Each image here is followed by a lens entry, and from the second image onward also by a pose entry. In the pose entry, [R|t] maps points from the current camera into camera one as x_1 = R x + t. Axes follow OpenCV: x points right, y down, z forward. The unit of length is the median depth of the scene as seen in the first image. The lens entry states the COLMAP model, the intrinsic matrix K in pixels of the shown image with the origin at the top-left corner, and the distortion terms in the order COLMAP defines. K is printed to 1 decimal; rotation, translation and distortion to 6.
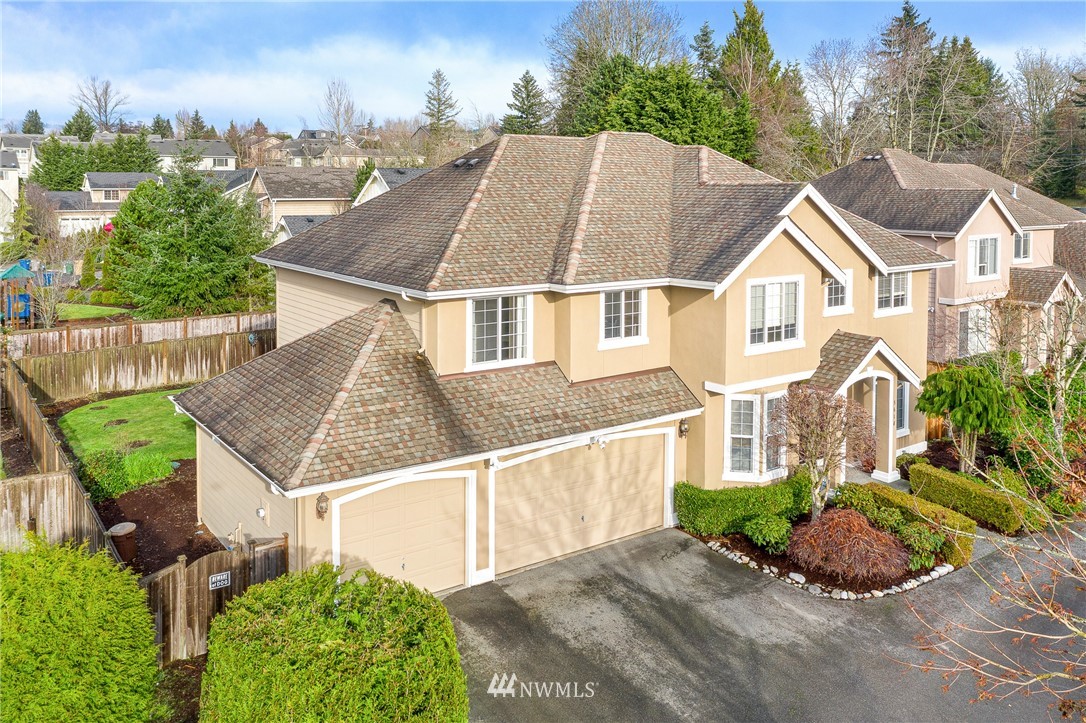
lens RADIAL K [[849.1, 0, 542.5], [0, 849.1, 289.0], [0, 0, 1]] dist [-0.003470, 0.000434]
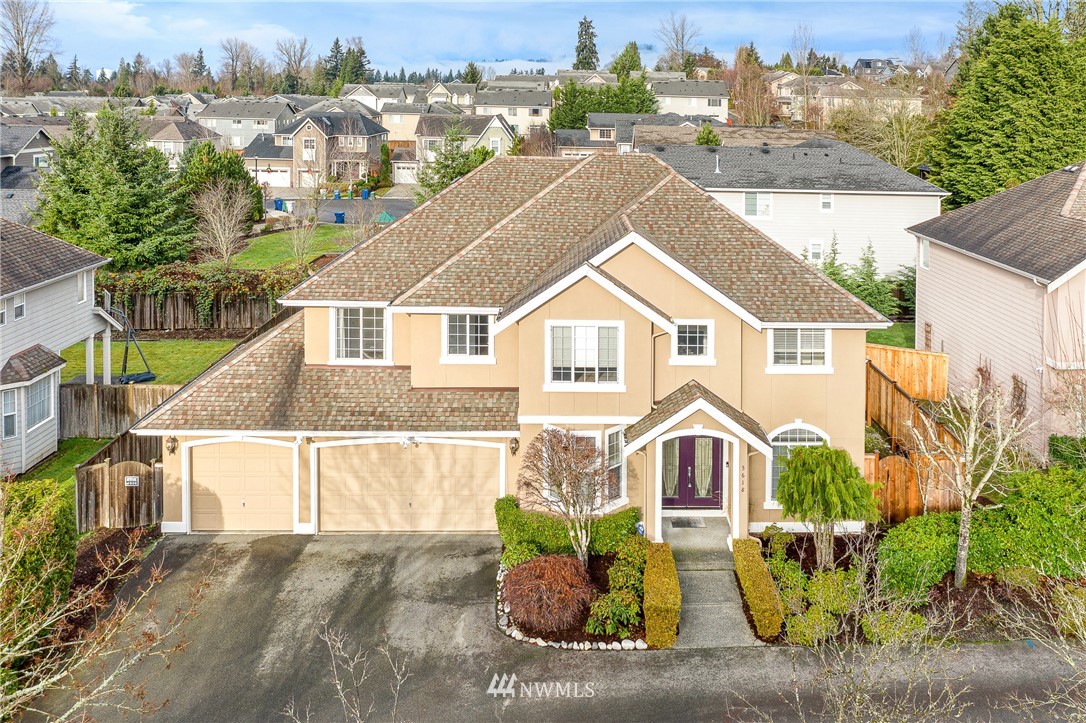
lens RADIAL K [[893.9, 0, 586.4], [0, 893.9, 199.2], [0, 0, 1]] dist [-0.006827, 0.005667]
pose [[0.845166, 0.064221, -0.530632, 0.883871], [-0.079816, 0.996789, -0.006487, -0.162110], [0.528511, 0.047835, 0.847577, 0.064662]]
